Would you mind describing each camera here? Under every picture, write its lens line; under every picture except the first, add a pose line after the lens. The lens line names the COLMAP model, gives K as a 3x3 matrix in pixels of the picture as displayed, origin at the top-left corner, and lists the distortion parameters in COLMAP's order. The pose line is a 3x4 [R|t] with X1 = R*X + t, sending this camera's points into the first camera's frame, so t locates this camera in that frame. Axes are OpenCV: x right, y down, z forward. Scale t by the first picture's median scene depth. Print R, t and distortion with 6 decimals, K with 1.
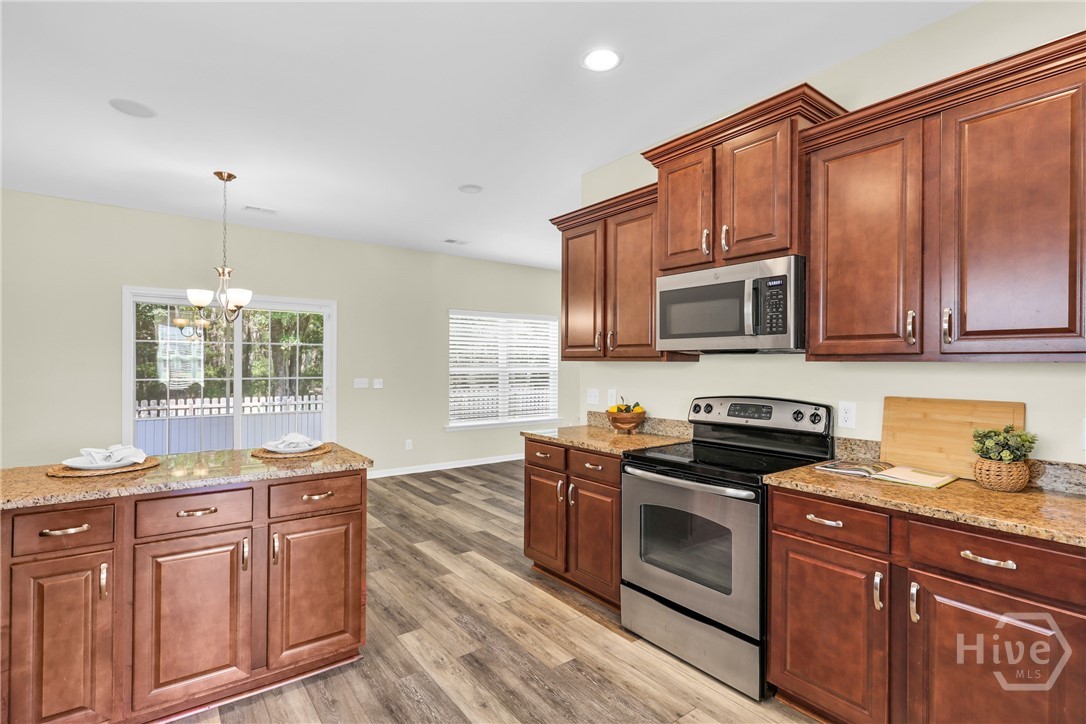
lens RADIAL K [[520.2, 0, 545.2], [0, 520.2, 363.1], [0, 0, 1]] dist [0.006665, -0.001590]
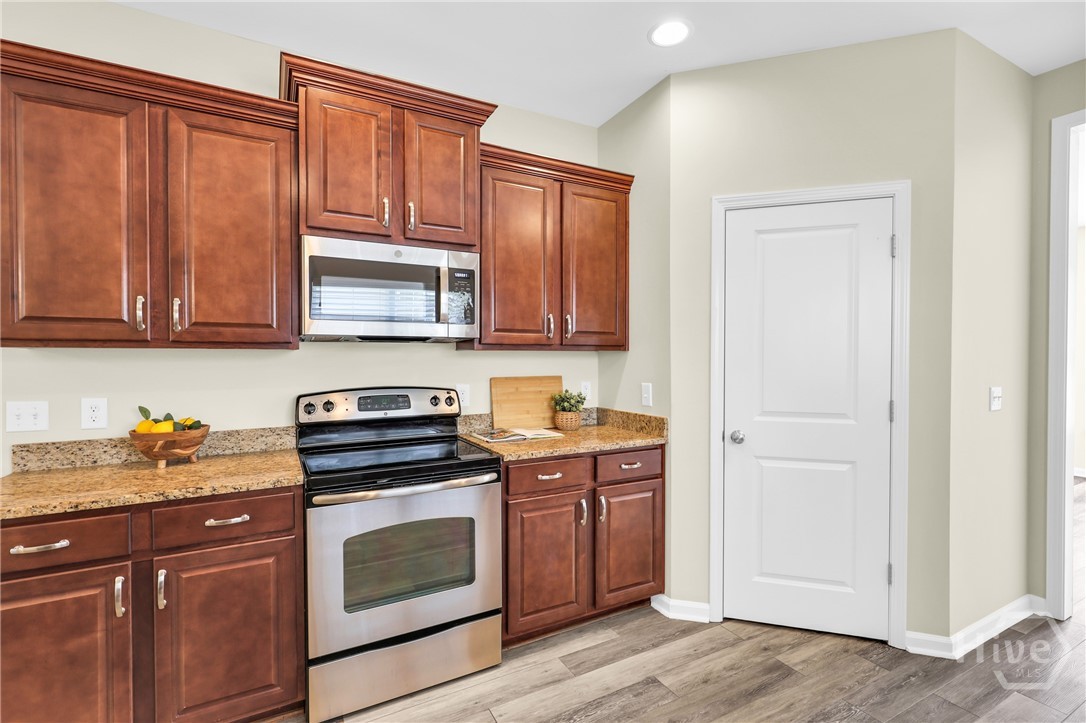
lens RADIAL K [[492.1, 0, 538.2], [0, 492.1, 362.1], [0, 0, 1]] dist [-0.000683, -0.000150]
pose [[0.159012, -0.021842, 0.987035, -0.480614], [-0.000235, 0.999754, 0.022161, -0.000363], [-0.987277, -0.003756, 0.158967, 0.636682]]
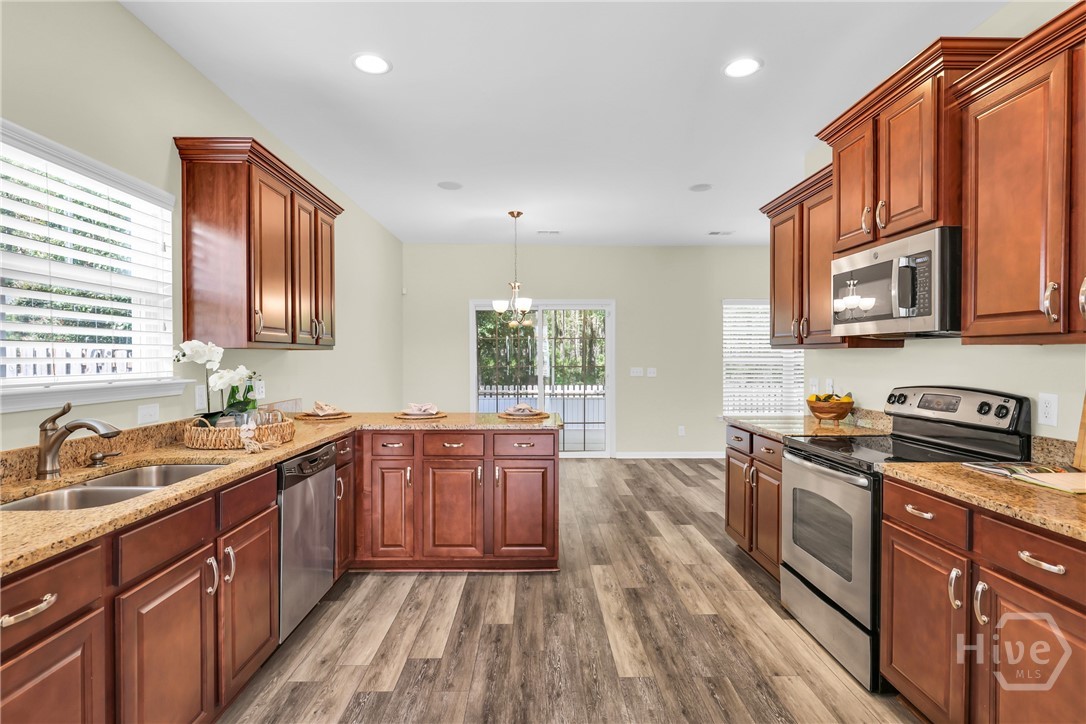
lens RADIAL K [[548.9, 0, 547.1], [0, 548.9, 362.0], [0, 0, 1]] dist [0.002684, 0.002453]
pose [[0.811797, 0.001086, -0.583939, 0.433564], [0.006045, 0.999929, 0.010263, 0.010894], [0.583909, -0.011861, 0.811733, -0.157646]]
